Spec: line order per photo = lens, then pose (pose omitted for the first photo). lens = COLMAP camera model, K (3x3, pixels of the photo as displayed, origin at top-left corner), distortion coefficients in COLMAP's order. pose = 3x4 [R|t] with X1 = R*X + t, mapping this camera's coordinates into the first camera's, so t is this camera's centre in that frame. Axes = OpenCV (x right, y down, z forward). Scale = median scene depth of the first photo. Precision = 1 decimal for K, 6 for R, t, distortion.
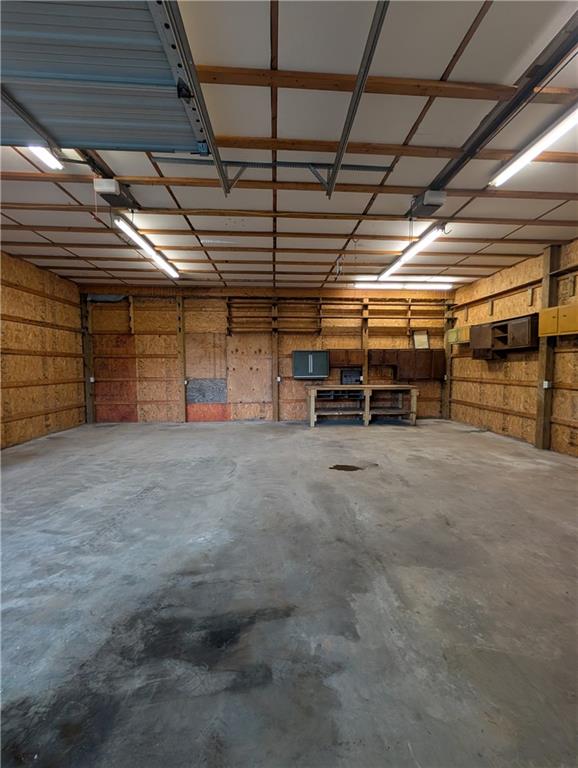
lens RADIAL K [[287.8, 0, 289.0], [0, 287.8, 384.0], [0, 0, 1]] dist [-0.001851, 0.000127]
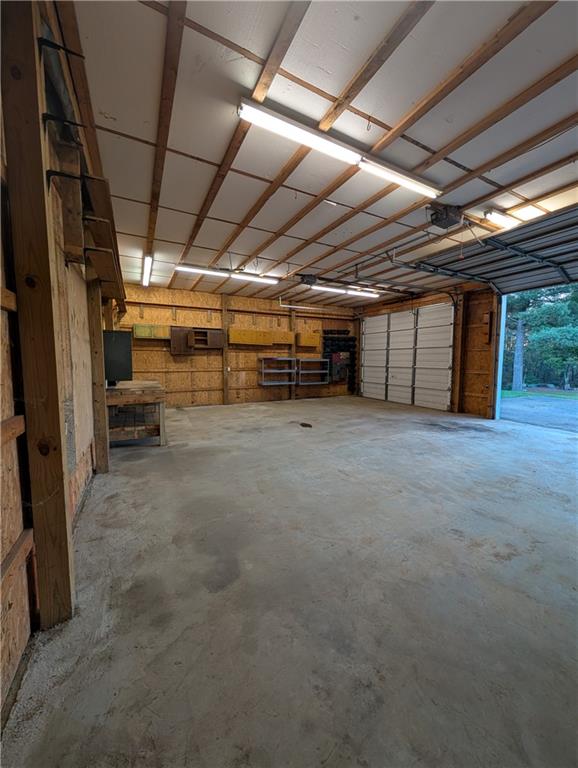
lens RADIAL K [[288.5, 0, 294.0], [0, 288.5, 385.8], [0, 0, 1]] dist [0.000814, -0.000168]
pose [[-0.423828, -0.084231, 0.901818, -1.376268], [0.052950, 0.991659, 0.117507, -0.123430], [-0.904194, 0.097554, -0.415833, 1.996469]]
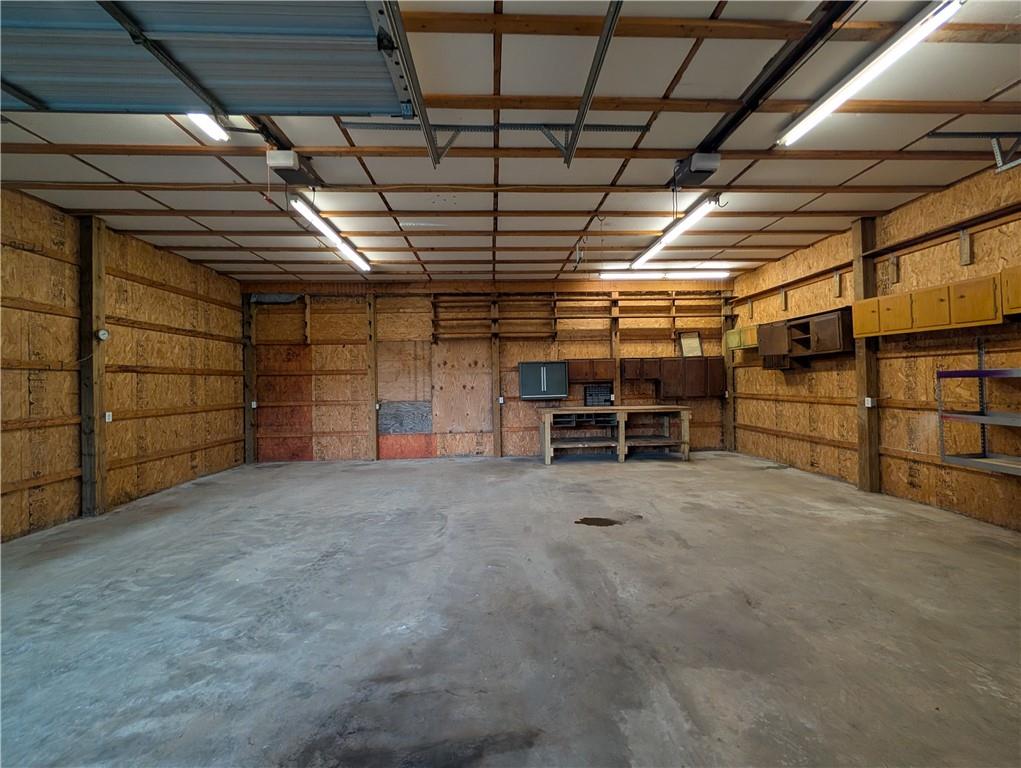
lens RADIAL K [[383.6, 0, 506.8], [0, 383.6, 378.6], [0, 0, 1]] dist [0.000814, -0.000168]
pose [[0.999689, -0.017436, -0.017829, -0.010645], [0.016108, 0.997268, -0.072096, -0.003213], [0.019038, 0.071786, 0.997238, 0.005118]]
